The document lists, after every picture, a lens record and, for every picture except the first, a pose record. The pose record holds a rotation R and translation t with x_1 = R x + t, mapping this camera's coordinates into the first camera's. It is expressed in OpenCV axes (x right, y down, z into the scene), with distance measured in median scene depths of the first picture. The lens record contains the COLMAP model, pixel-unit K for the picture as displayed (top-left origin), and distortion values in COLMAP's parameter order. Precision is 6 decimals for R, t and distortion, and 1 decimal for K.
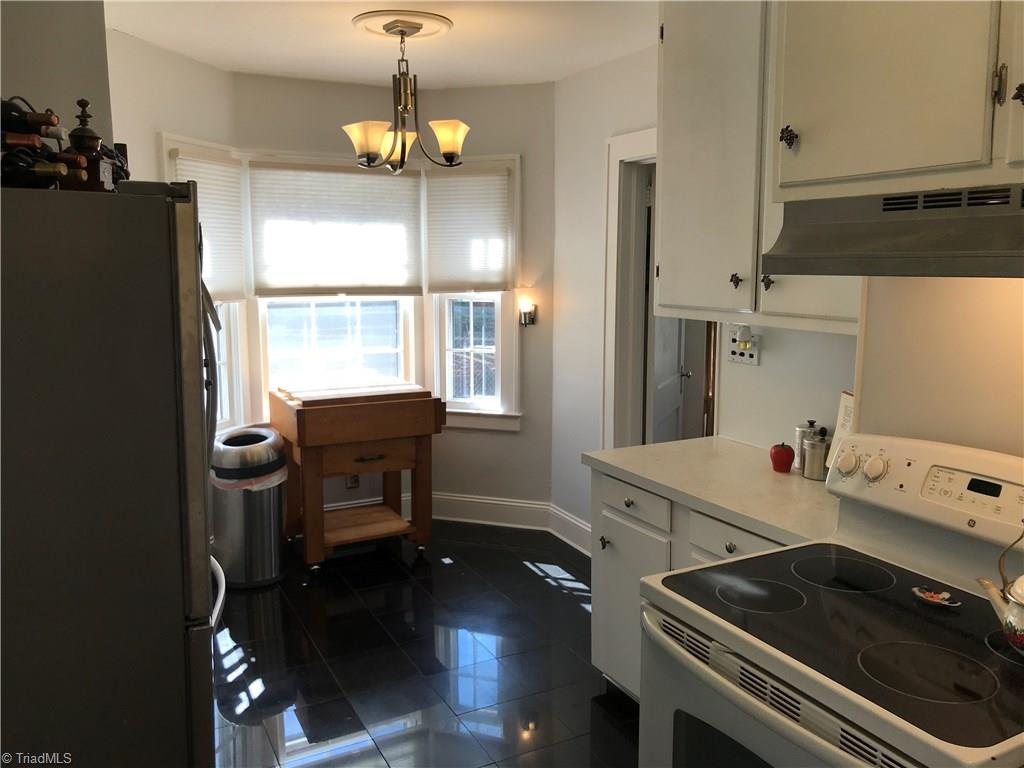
lens RADIAL K [[838.6, 0, 501.9], [0, 838.6, 378.5], [0, 0, 1]] dist [0.046048, -0.073014]
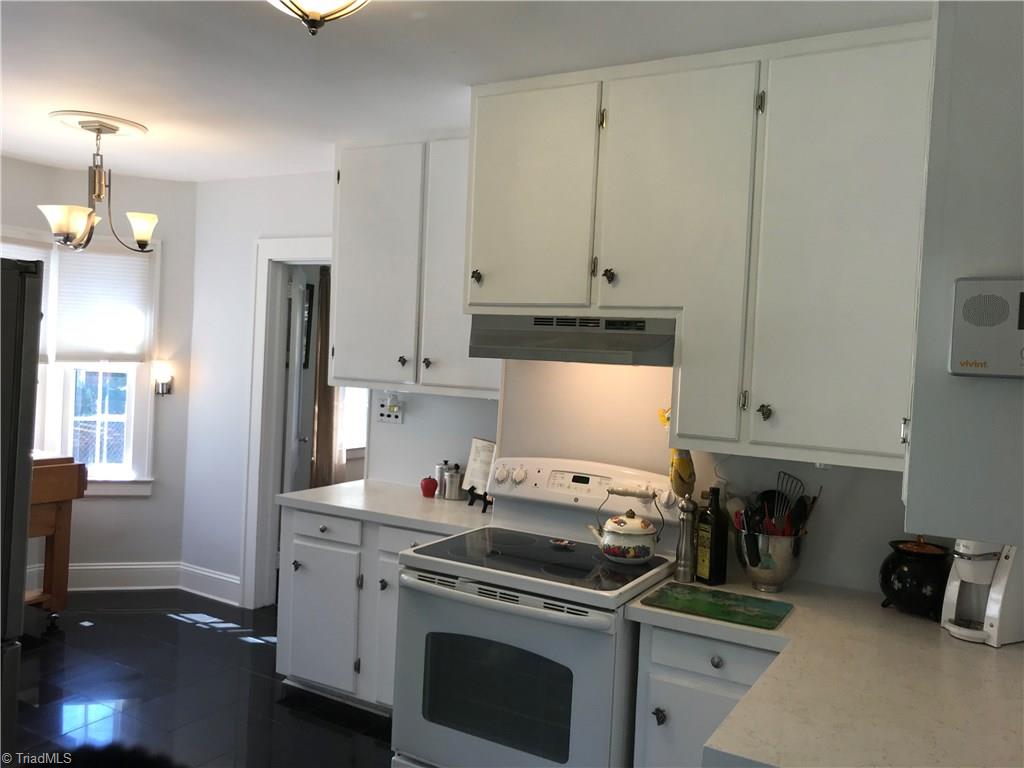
lens RADIAL K [[838.6, 0, 515.3], [0, 838.6, 384.0], [0, 0, 1]] dist [0.046048, -0.073014]
pose [[0.832160, 0.023209, 0.554050, -0.271833], [0.027837, 0.996116, -0.083536, 0.035749], [-0.553837, 0.084938, 0.828281, -0.212413]]
